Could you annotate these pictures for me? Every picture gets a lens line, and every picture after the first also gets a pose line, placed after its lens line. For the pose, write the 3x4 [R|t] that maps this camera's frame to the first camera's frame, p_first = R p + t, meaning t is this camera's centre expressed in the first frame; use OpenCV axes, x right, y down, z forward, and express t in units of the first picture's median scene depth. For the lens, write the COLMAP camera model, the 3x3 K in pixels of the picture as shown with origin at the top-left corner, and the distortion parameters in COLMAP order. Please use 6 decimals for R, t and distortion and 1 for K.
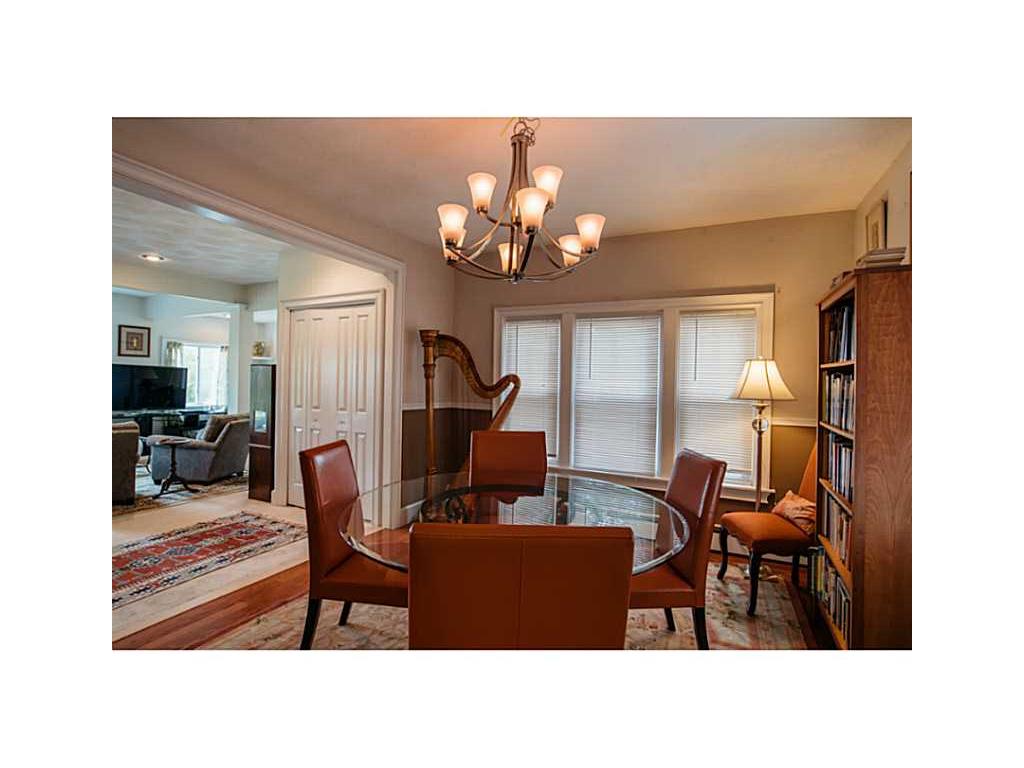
lens RADIAL K [[432.8, 0, 512.0], [0, 432.8, 384.0], [0, 0, 1]] dist [-0.001355, -0.000142]
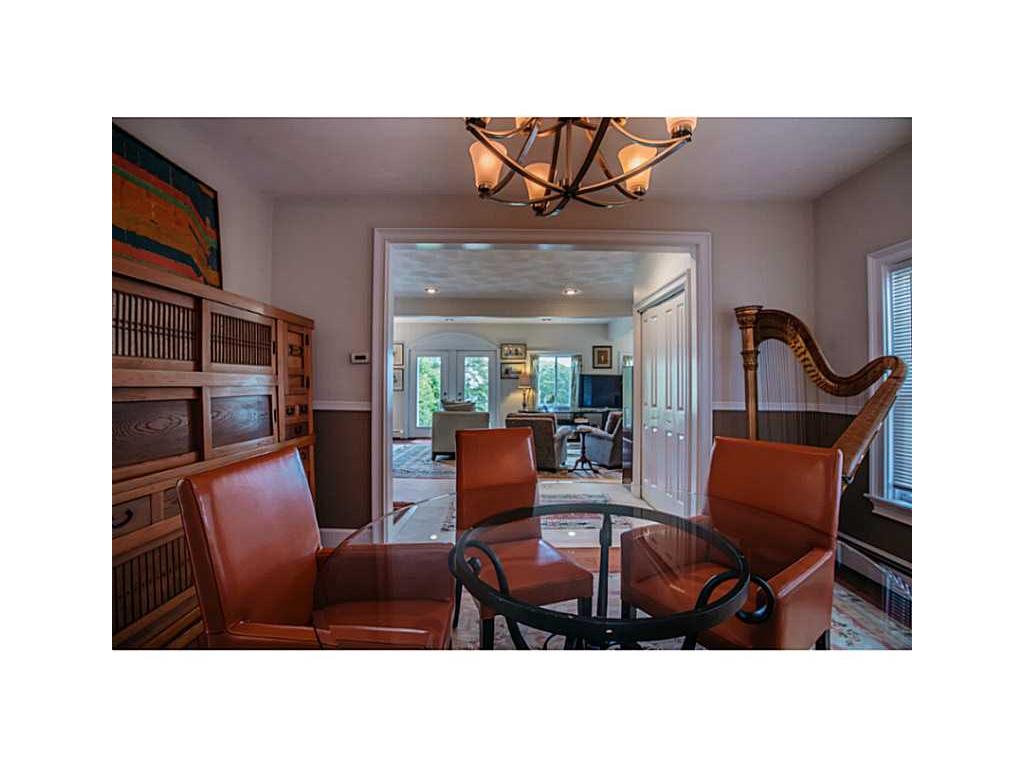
lens RADIAL K [[413.1, 0, 512.0], [0, 413.1, 384.0], [0, 0, 1]] dist [-0.039822, 0.000164]
pose [[0.462395, -0.022342, -0.886392, 0.137762], [0.002029, 0.999707, -0.024139, 0.015971], [0.886672, 0.009363, 0.462305, 0.161043]]
